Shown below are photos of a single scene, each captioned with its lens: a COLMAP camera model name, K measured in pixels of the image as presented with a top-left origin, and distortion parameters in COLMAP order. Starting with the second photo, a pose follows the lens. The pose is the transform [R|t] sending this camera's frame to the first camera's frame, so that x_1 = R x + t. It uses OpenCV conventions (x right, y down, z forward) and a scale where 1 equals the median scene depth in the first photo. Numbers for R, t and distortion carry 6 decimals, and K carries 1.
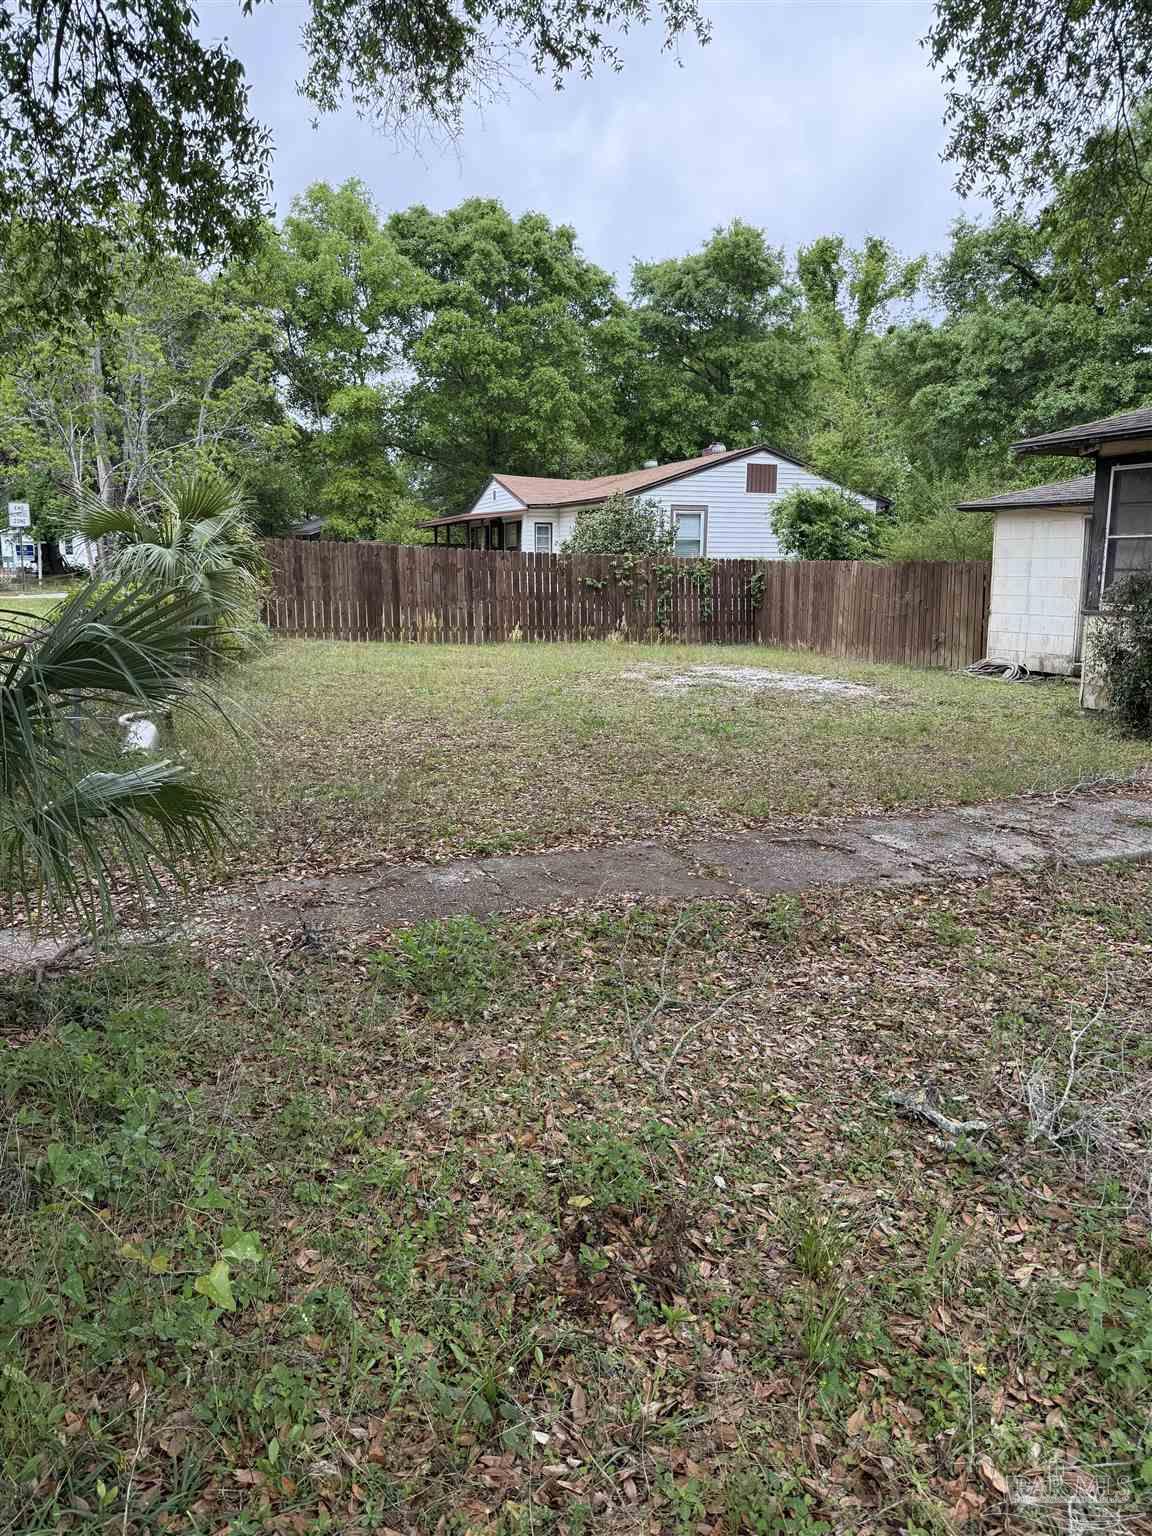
lens RADIAL K [[1063.4, 0, 575.2], [0, 1063.4, 791.4], [0, 0, 1]] dist [-0.009642, -0.005694]
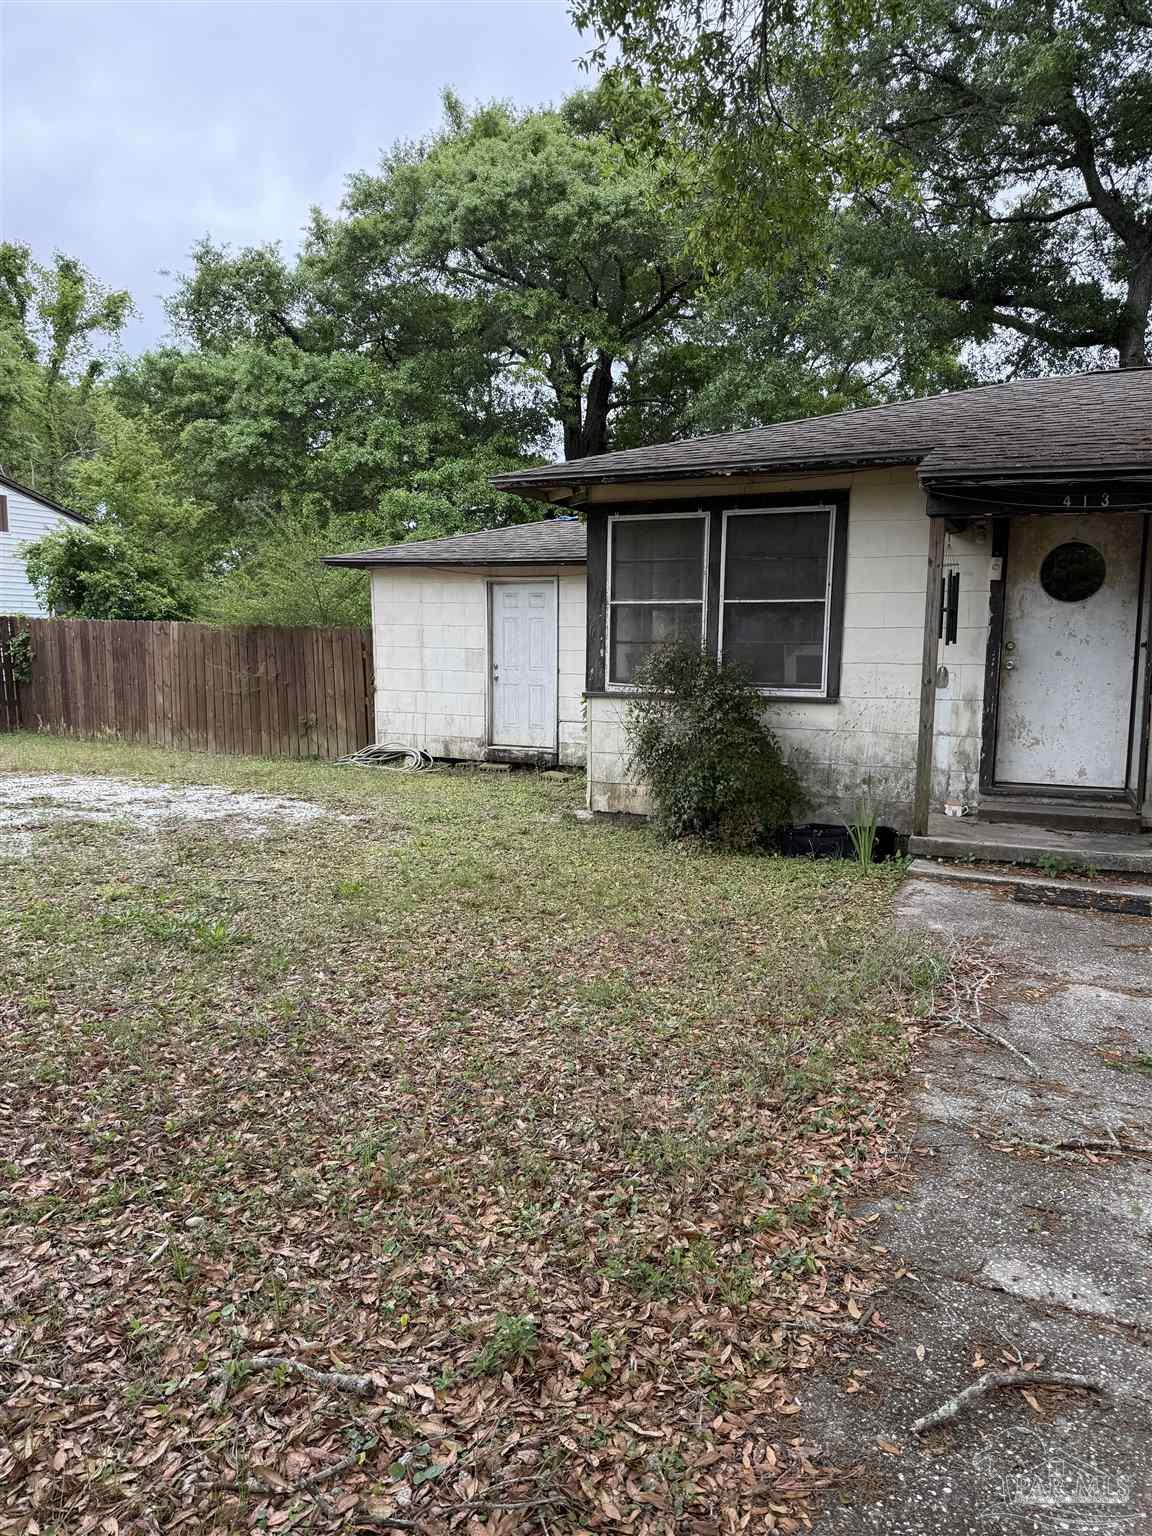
lens RADIAL K [[1063.4, 0, 575.2], [0, 1063.4, 791.4], [0, 0, 1]] dist [-0.009642, -0.005694]
pose [[0.750090, -0.080475, 0.656422, -0.026782], [0.116707, 0.993099, -0.011610, -0.041429], [-0.650957, 0.085317, 0.754305, 0.191205]]
